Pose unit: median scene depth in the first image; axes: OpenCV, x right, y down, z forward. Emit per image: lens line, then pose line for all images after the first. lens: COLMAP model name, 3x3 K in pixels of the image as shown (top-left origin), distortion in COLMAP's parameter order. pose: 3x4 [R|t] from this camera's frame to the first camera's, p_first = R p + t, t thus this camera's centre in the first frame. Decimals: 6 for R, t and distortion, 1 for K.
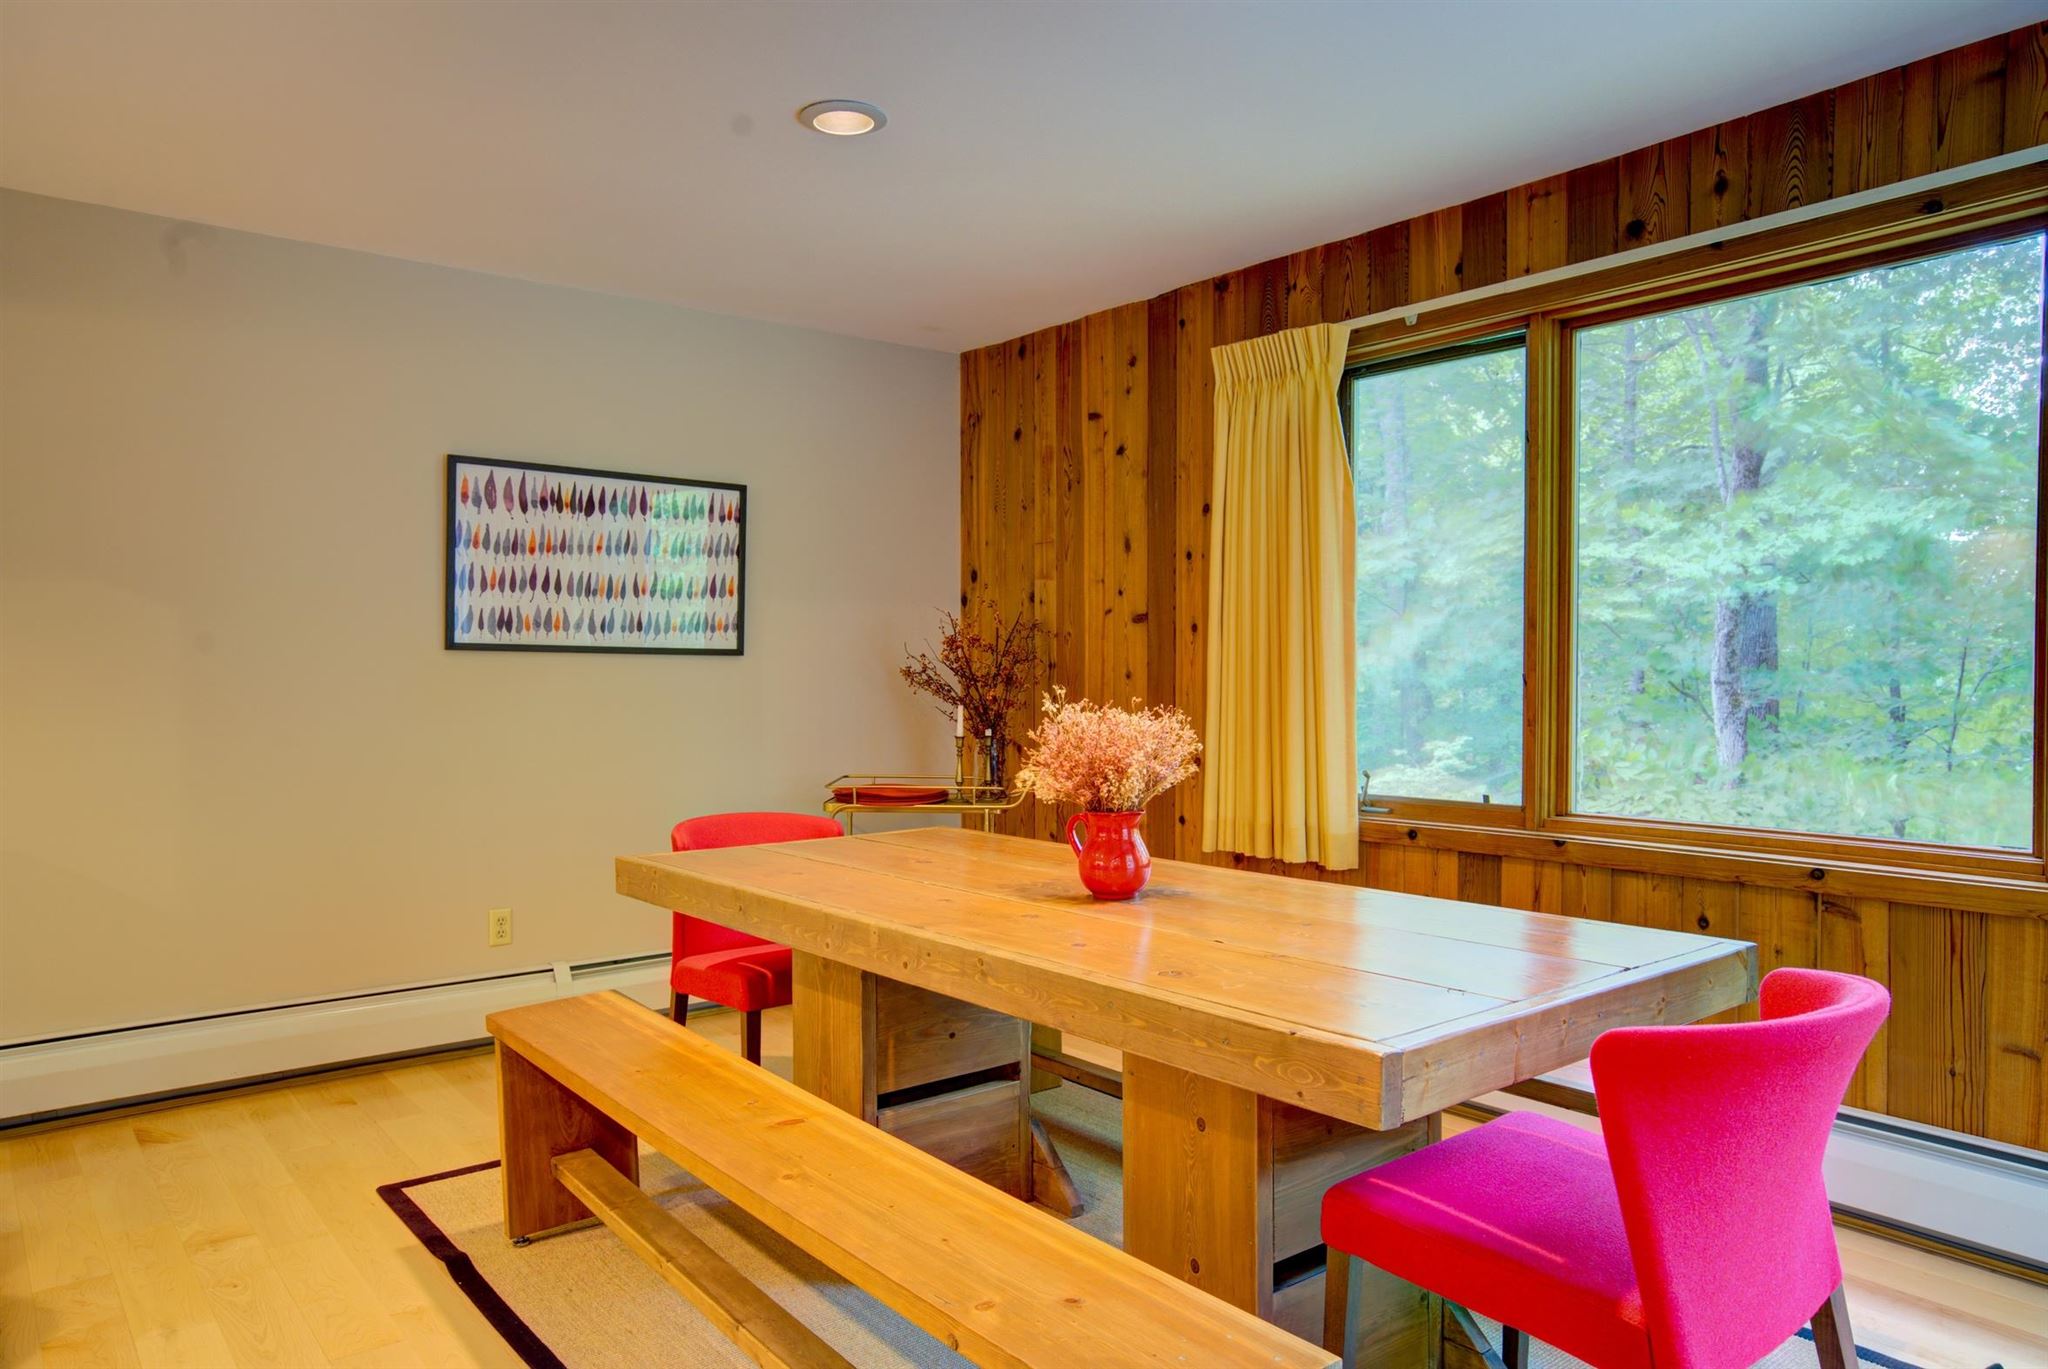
lens RADIAL K [[1342.2, 0, 986.5], [0, 1342.2, 688.0], [0, 0, 1]] dist [0.002783, 0.002064]
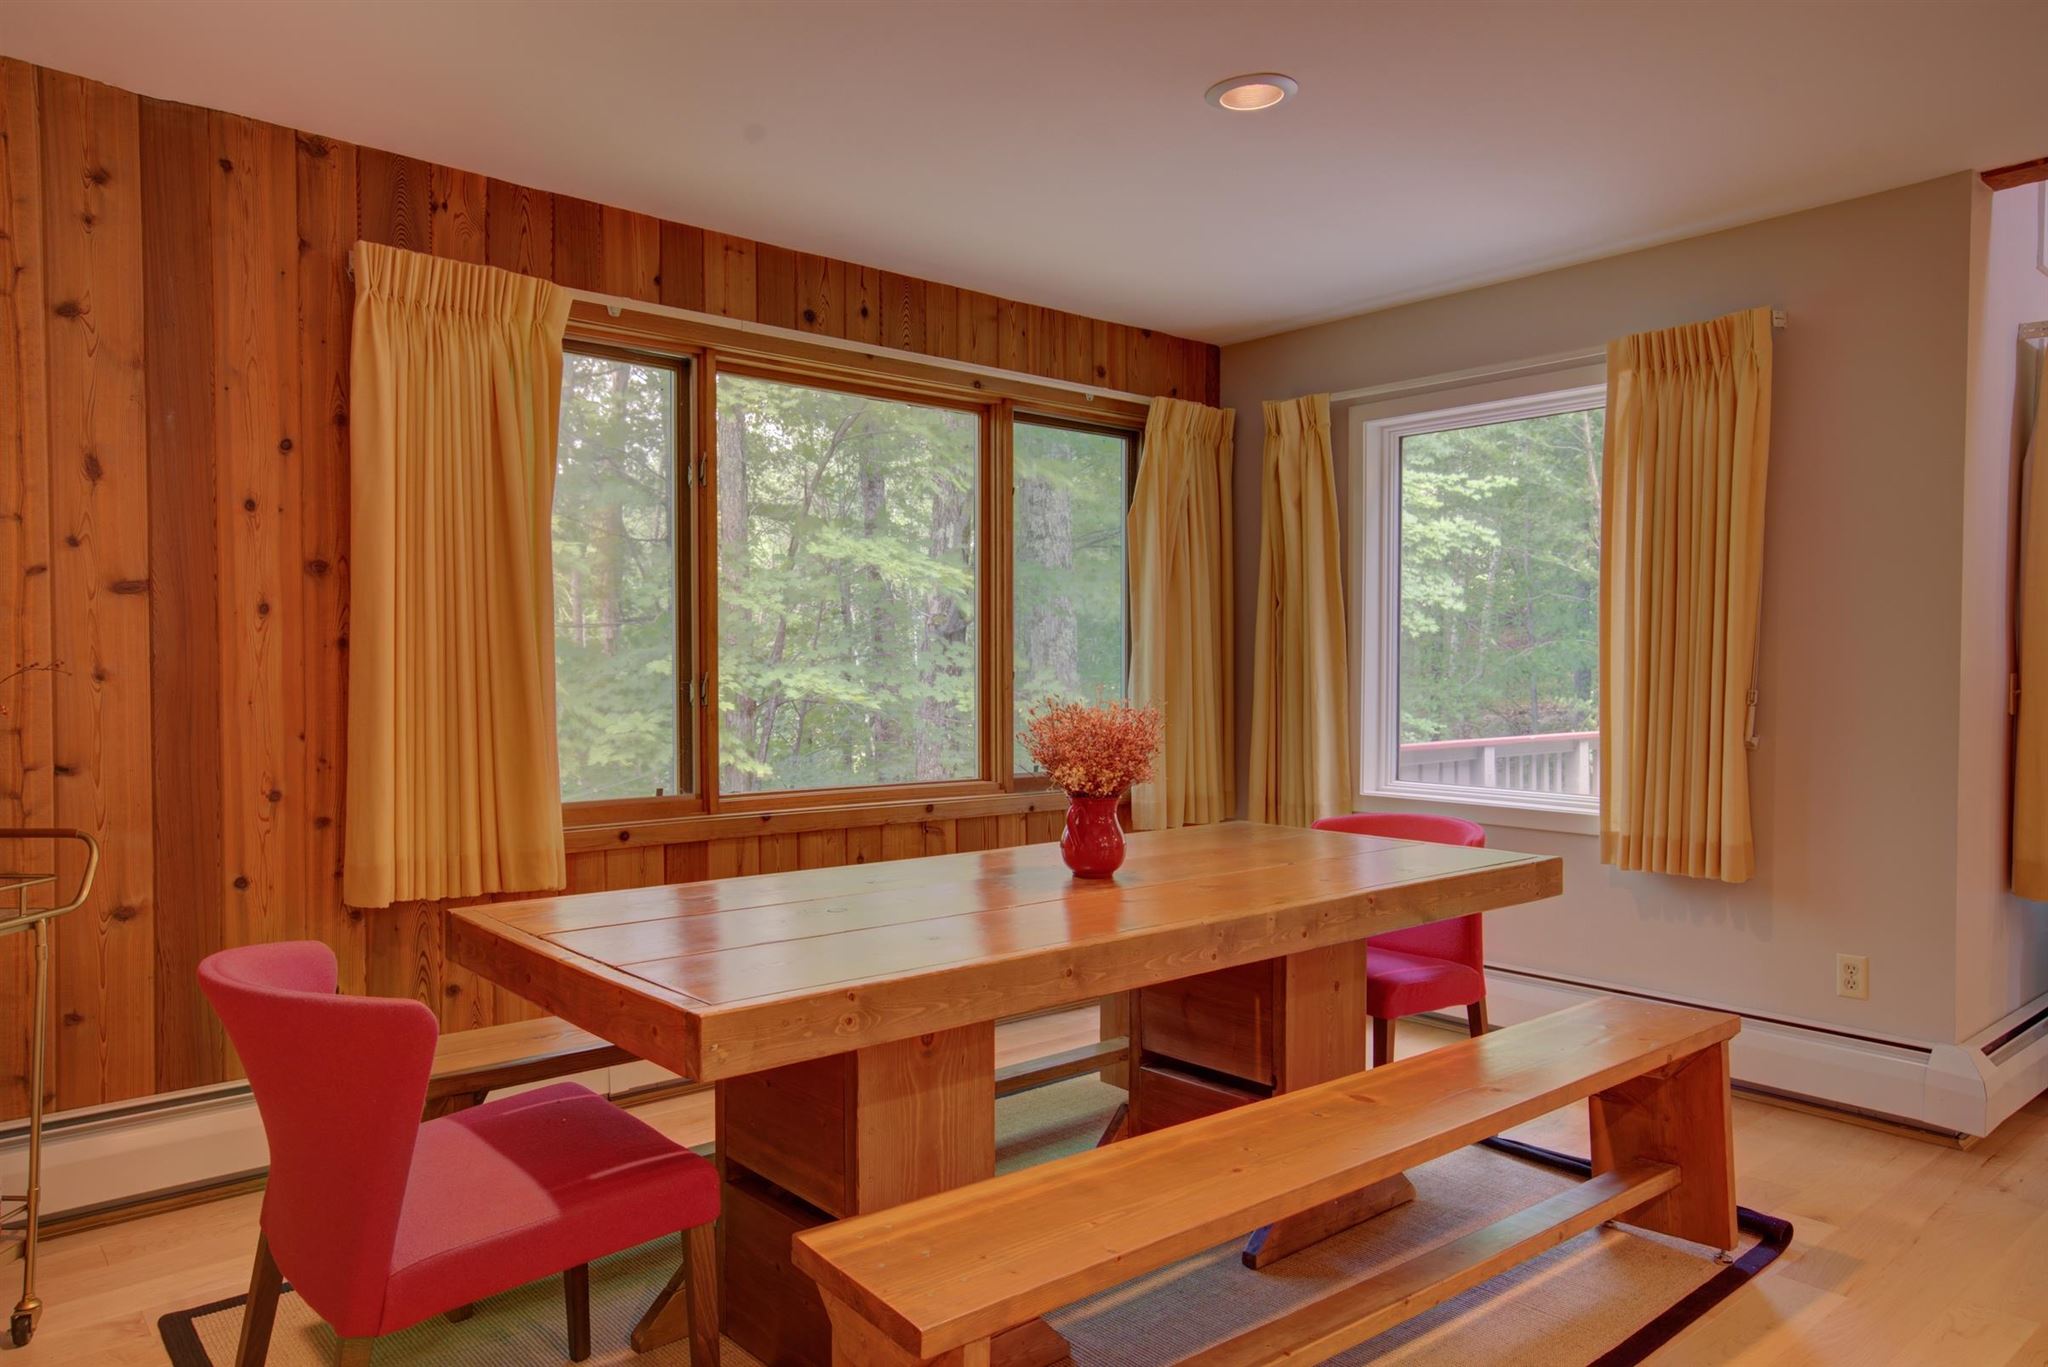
lens RADIAL K [[1342.2, 0, 986.5], [0, 1342.2, 687.0], [0, 0, 1]] dist [0.002783, 0.002064]
pose [[-0.020269, -0.003362, 0.999789, -0.665445], [0.016824, 0.999852, 0.003703, 0.000805], [-0.999653, 0.016895, -0.020209, 0.749214]]
